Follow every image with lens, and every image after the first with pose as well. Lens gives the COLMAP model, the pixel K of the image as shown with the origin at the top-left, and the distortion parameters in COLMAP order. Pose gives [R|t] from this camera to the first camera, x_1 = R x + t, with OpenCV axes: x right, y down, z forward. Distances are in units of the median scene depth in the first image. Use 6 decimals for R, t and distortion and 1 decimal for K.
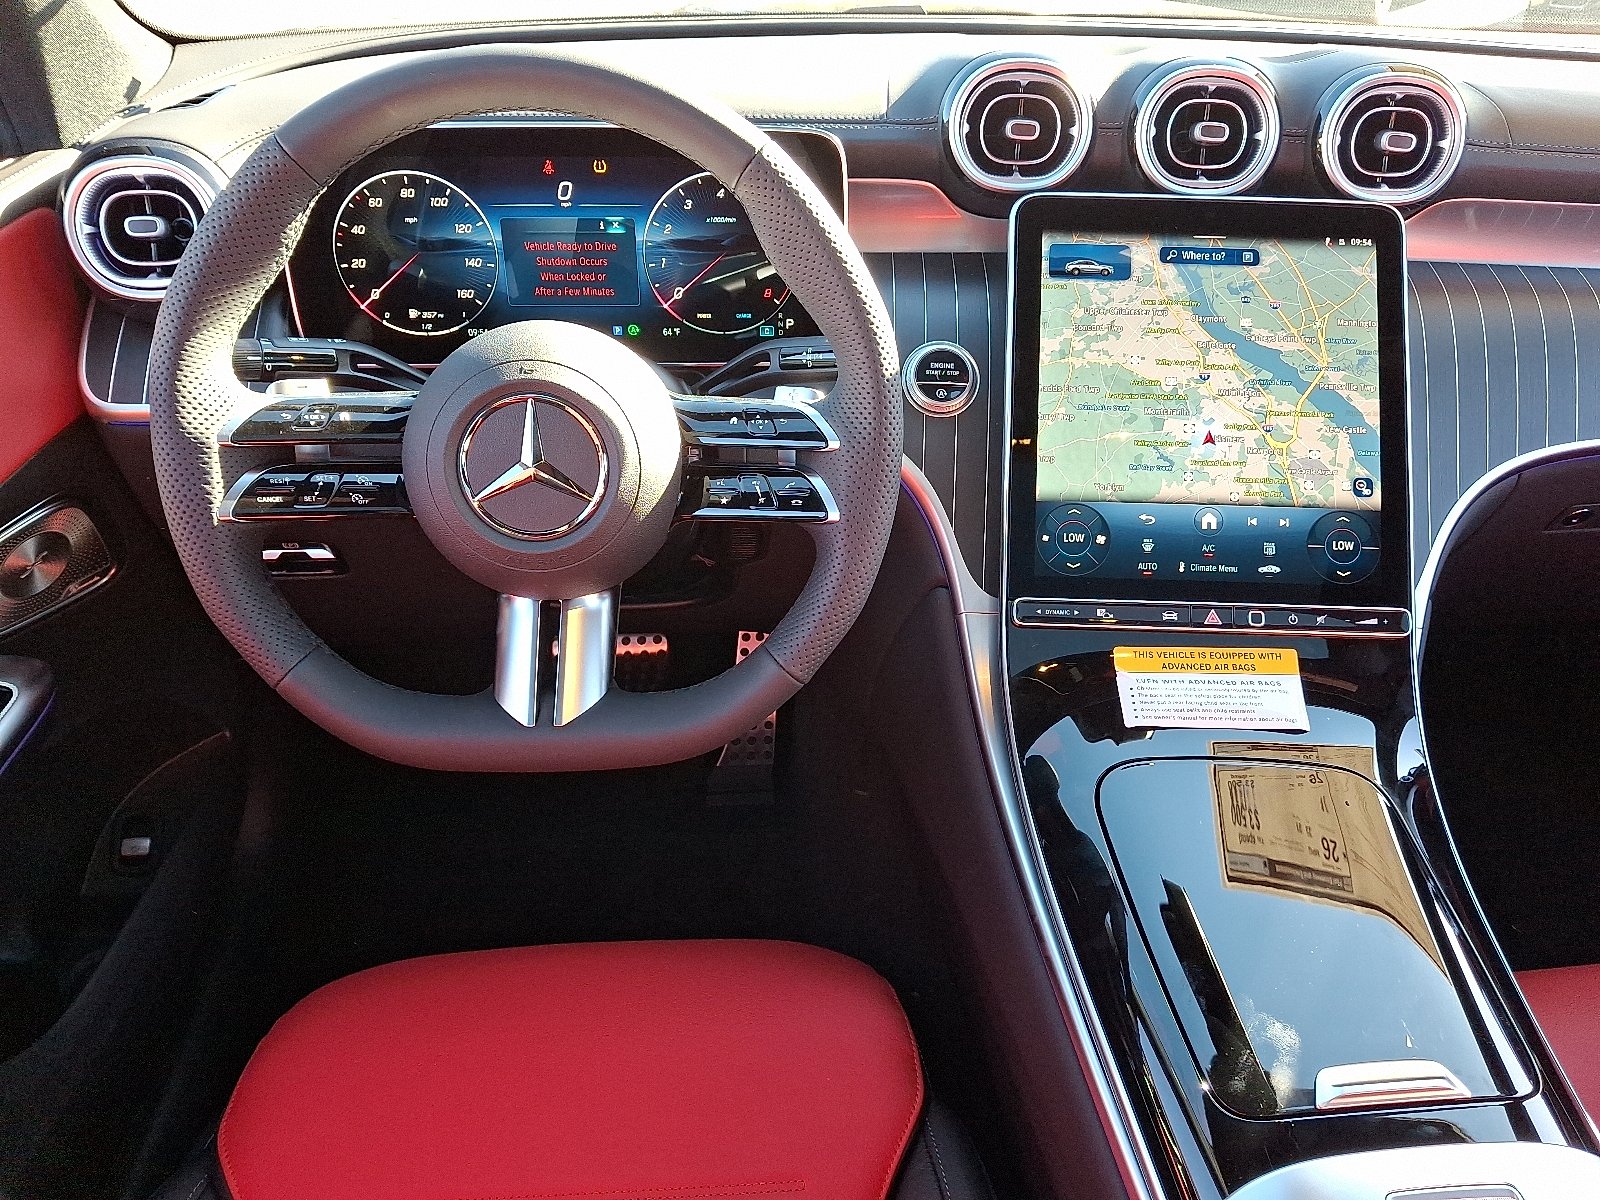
lens RADIAL K [[1257.1, 0, 800.0], [0, 1257.1, 600.0], [0, 0, 1]] dist [0.043504, -0.197516]
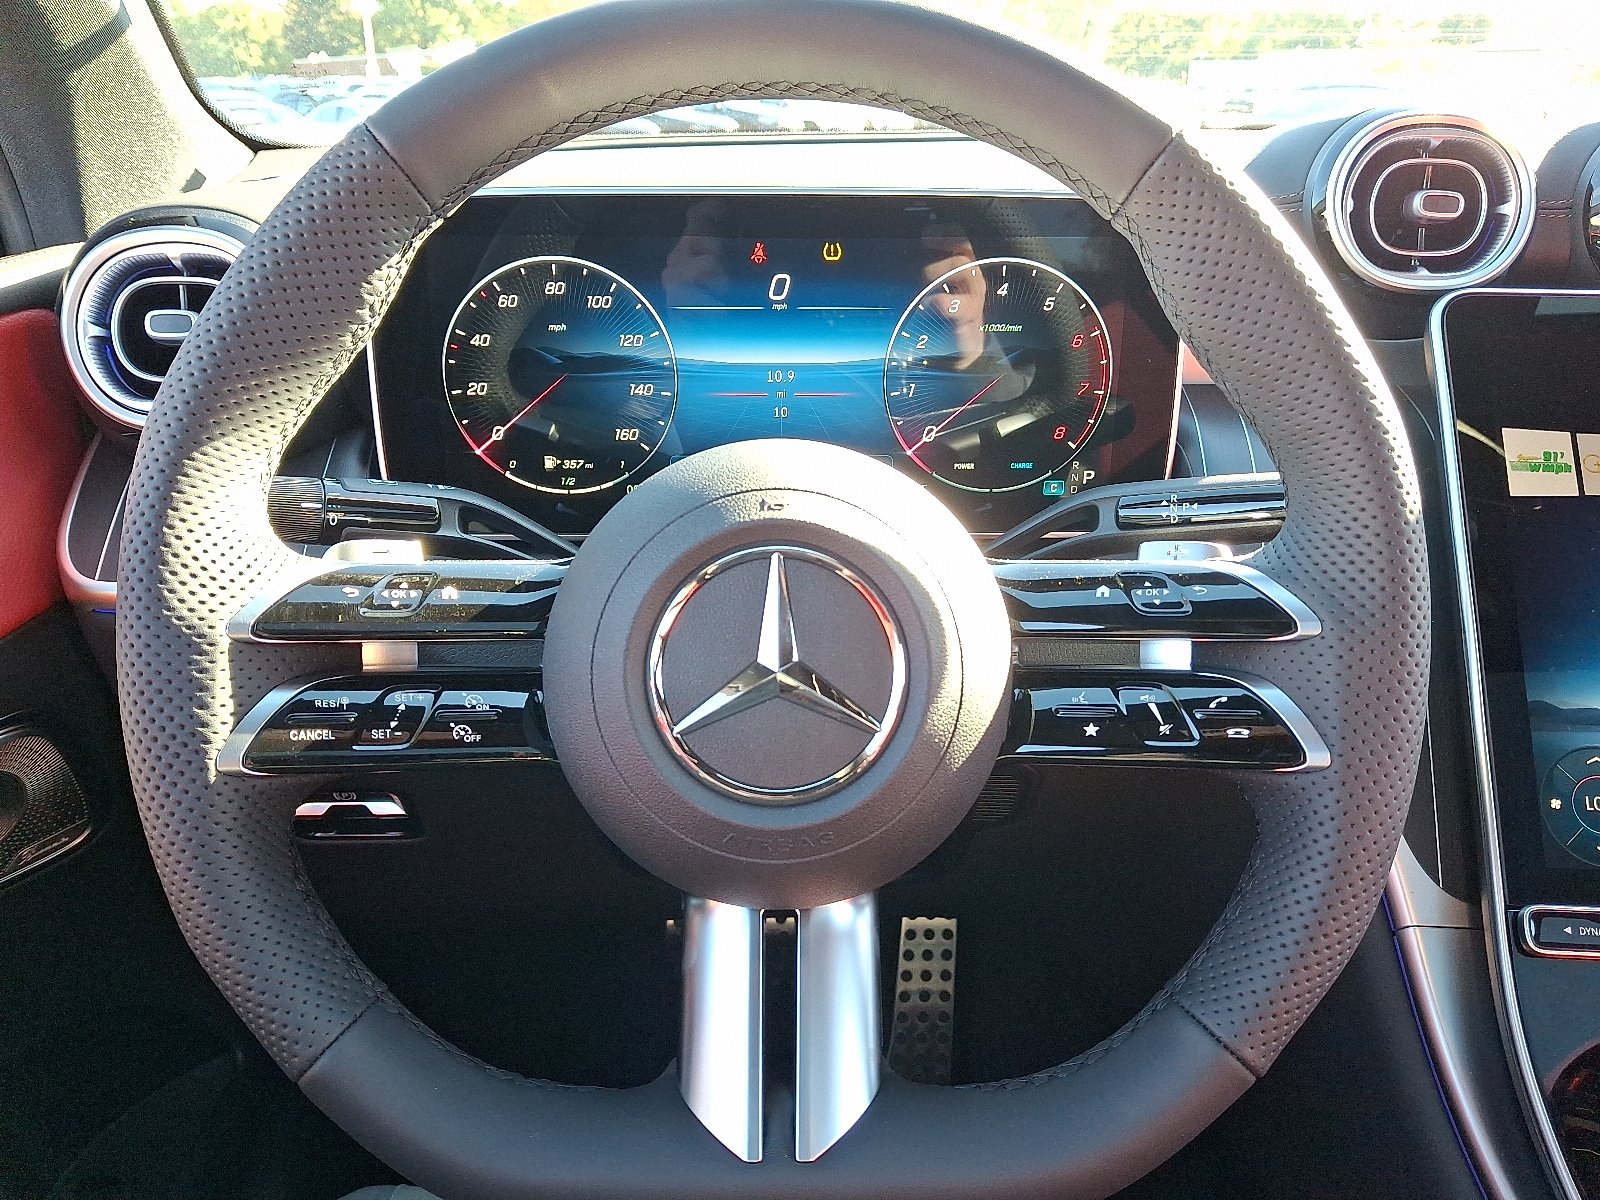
lens RADIAL K [[1101.3, 0, 800.0], [0, 1101.3, 600.0], [0, 0, 1]] dist [0.028146, -0.151875]
pose [[0.999727, 0.004276, -0.022987, -0.180473], [-0.008227, 0.984597, -0.174645, -0.052732], [0.021886, 0.174786, 0.984363, 0.481804]]
